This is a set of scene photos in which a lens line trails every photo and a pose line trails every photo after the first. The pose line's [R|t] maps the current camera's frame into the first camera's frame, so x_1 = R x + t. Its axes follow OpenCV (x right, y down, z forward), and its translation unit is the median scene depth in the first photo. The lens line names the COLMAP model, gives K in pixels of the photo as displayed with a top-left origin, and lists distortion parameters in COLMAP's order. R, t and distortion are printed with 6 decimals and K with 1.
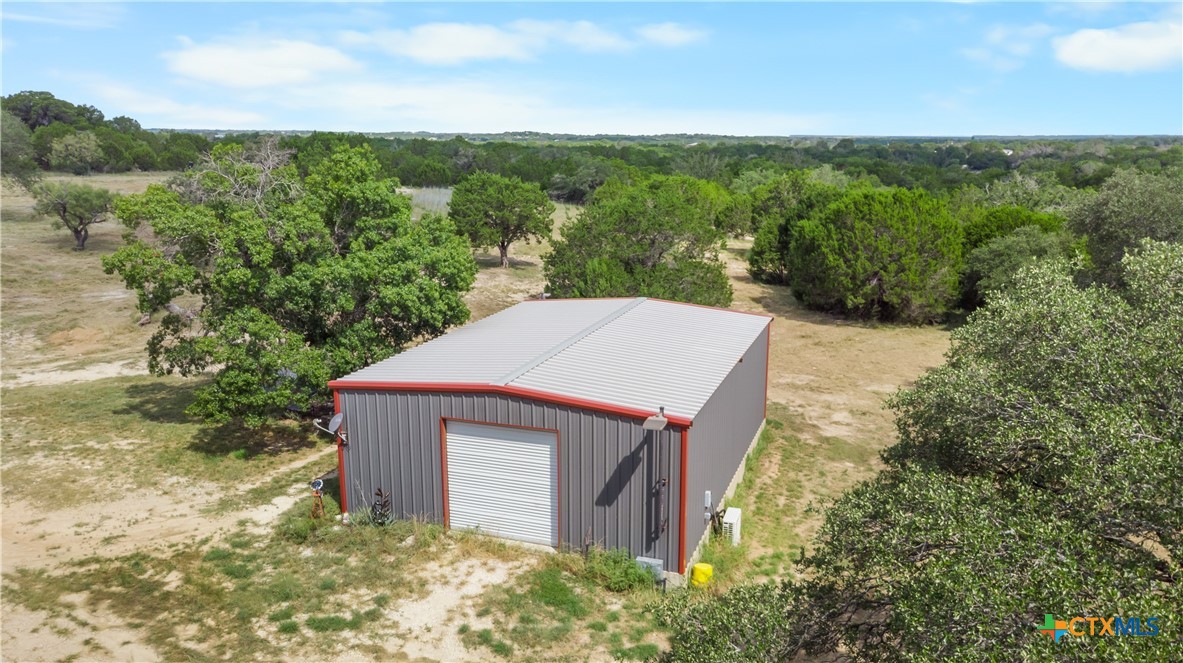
lens RADIAL K [[866.2, 0, 587.1], [0, 866.2, 331.5], [0, 0, 1]] dist [0.033010, -0.004474]
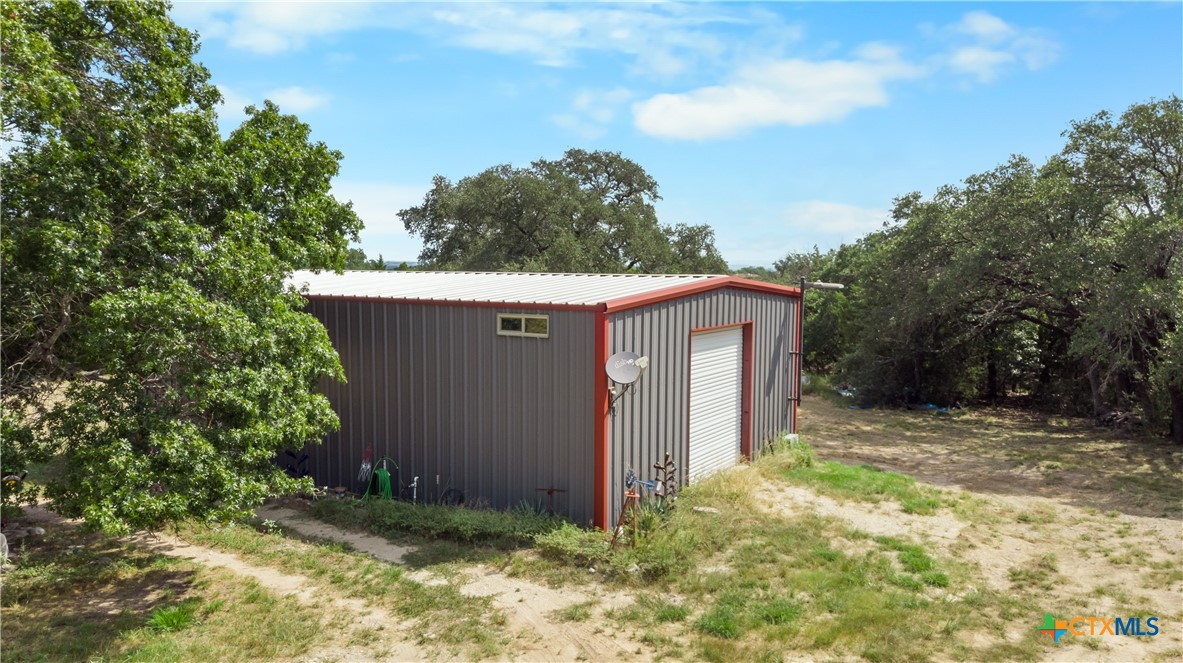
lens RADIAL K [[866.2, 0, 589.8], [0, 866.2, 333.8], [0, 0, 1]] dist [0.033010, -0.004474]
pose [[0.202720, -0.077037, 0.976202, -0.906456], [0.201782, 0.978793, 0.035339, 0.057088], [-0.958222, 0.189816, 0.213965, 0.920637]]
